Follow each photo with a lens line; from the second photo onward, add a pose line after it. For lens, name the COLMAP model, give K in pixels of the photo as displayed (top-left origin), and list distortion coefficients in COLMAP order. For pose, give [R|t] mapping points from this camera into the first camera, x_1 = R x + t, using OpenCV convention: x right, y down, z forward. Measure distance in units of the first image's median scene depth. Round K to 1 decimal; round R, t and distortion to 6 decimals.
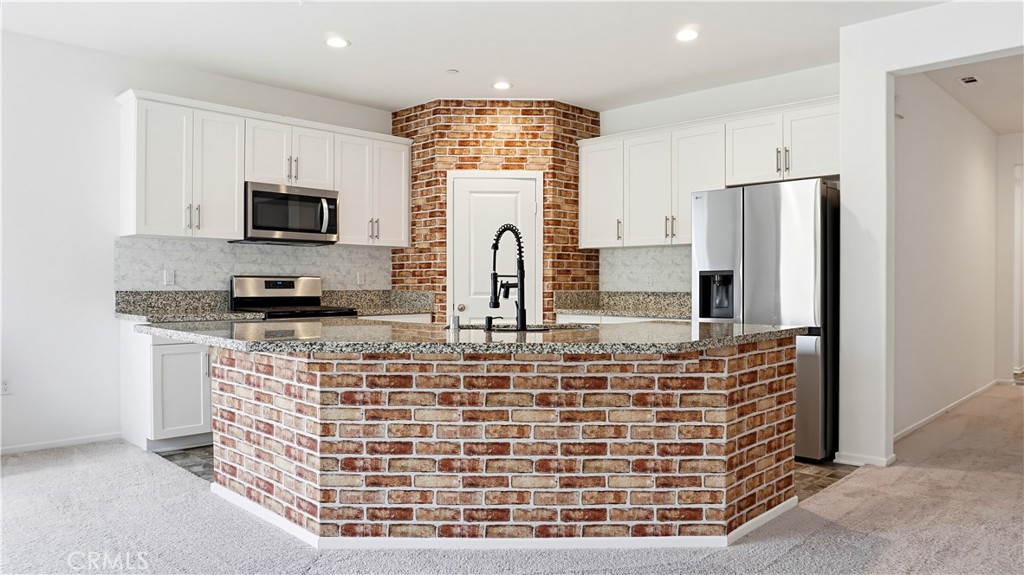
lens RADIAL K [[697.7, 0, 515.3], [0, 697.7, 293.8], [0, 0, 1]] dist [-0.054969, 0.028220]
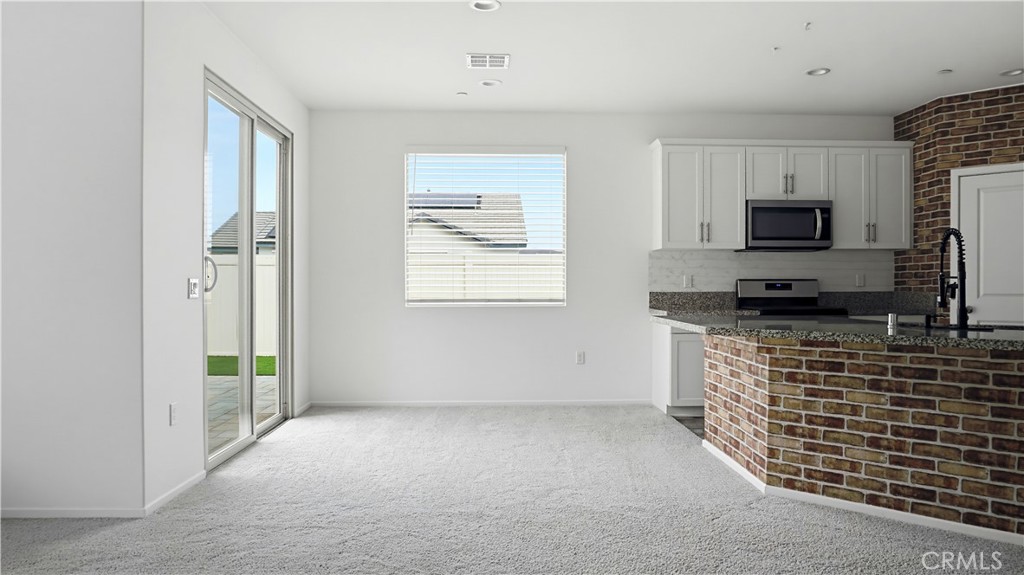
lens RADIAL K [[697.7, 0, 515.3], [0, 697.7, 293.8], [0, 0, 1]] dist [-0.054969, 0.028220]
pose [[0.722992, 0.003023, -0.690850, 0.144864], [-0.005624, 0.999983, -0.001510, 0.003009], [0.690833, 0.004977, 0.722997, -0.133518]]
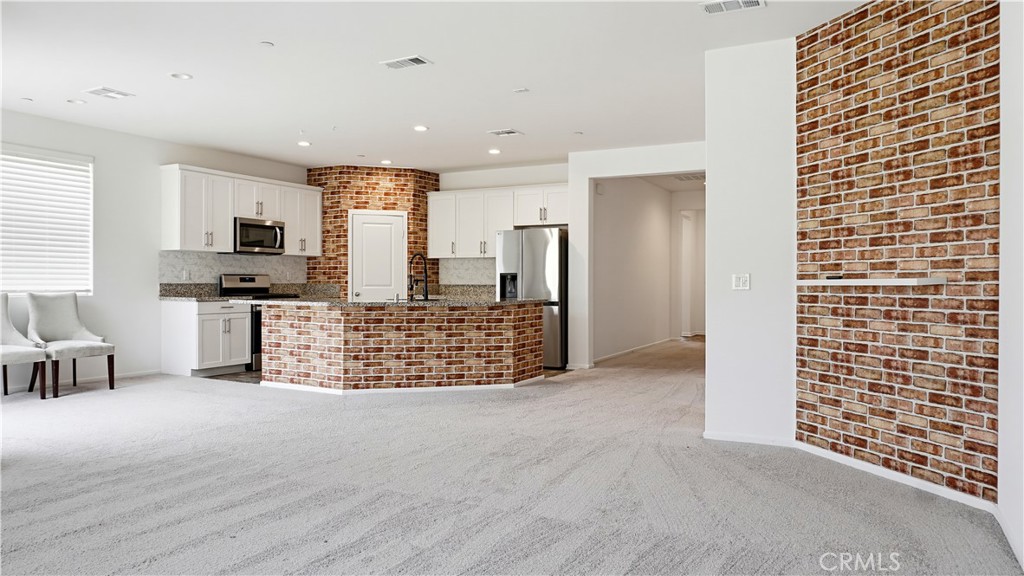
lens RADIAL K [[697.7, 0, 515.3], [0, 697.7, 294.3], [0, 0, 1]] dist [-0.054969, 0.028220]
pose [[0.957886, -0.002855, 0.287136, -0.222223], [0.001231, 0.999982, 0.005838, 0.012719], [-0.287148, -0.005239, 0.957872, -0.767339]]
